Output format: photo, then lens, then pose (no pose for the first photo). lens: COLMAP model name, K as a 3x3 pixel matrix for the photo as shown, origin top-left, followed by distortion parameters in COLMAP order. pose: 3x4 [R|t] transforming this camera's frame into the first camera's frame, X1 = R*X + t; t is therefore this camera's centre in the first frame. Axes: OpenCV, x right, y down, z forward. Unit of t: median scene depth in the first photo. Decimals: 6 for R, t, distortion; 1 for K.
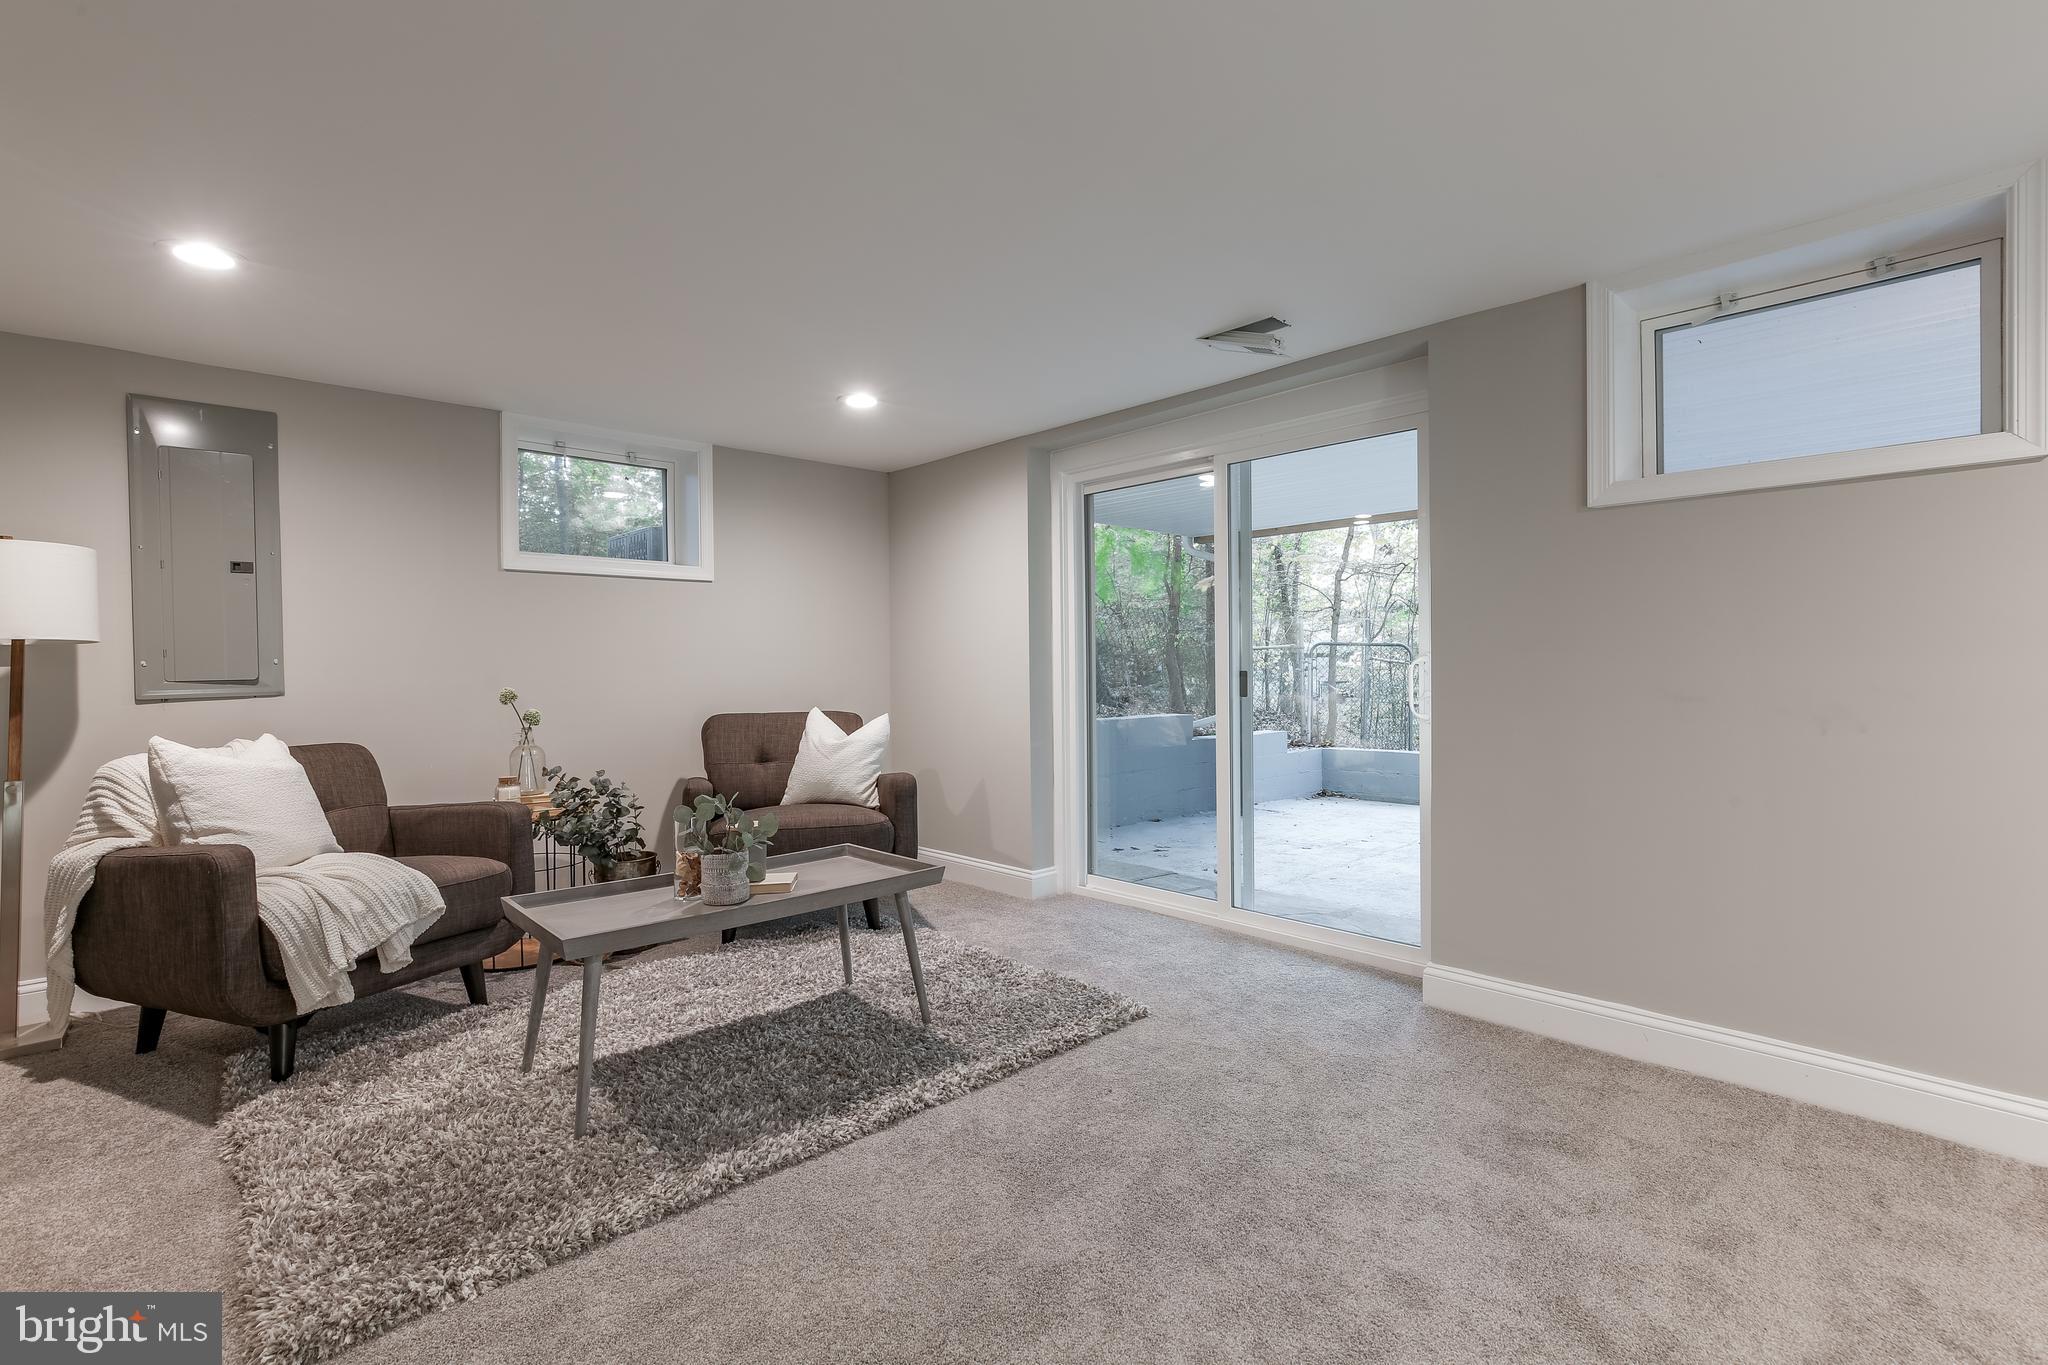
lens RADIAL K [[935.7, 0, 1035.3], [0, 935.7, 662.6], [0, 0, 1]] dist [-0.000530, 0.000737]
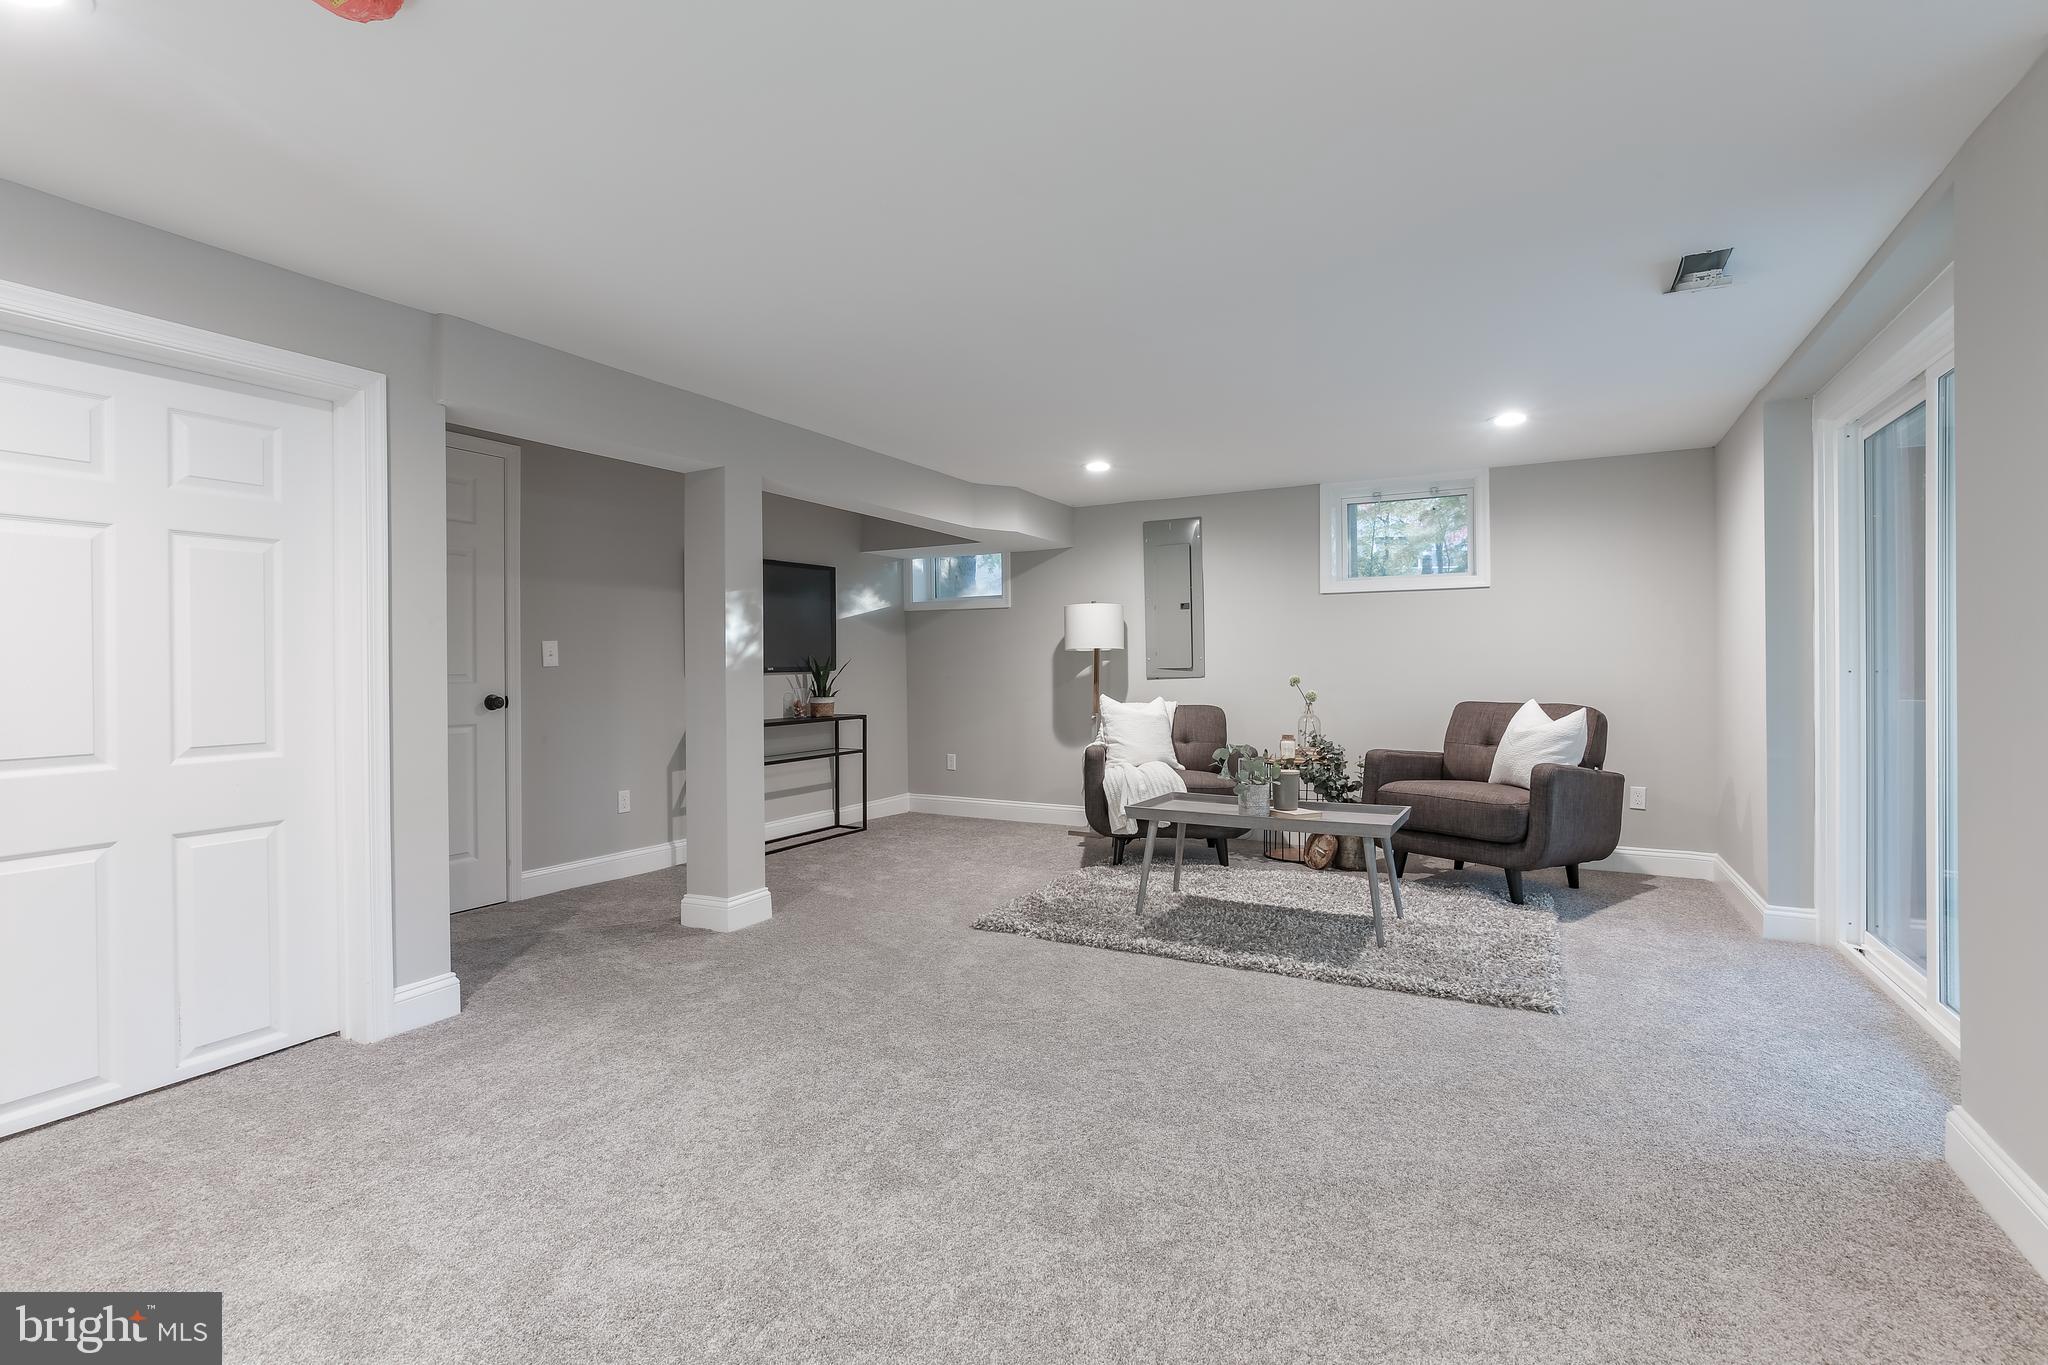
lens RADIAL K [[935.7, 0, 1035.3], [0, 935.7, 662.6], [0, 0, 1]] dist [-0.000530, 0.000737]
pose [[0.319922, 0.004656, -0.947432, 0.713621], [0.005900, 0.999959, 0.006906, -0.006086], [0.947425, -0.007799, 0.319882, 0.127653]]
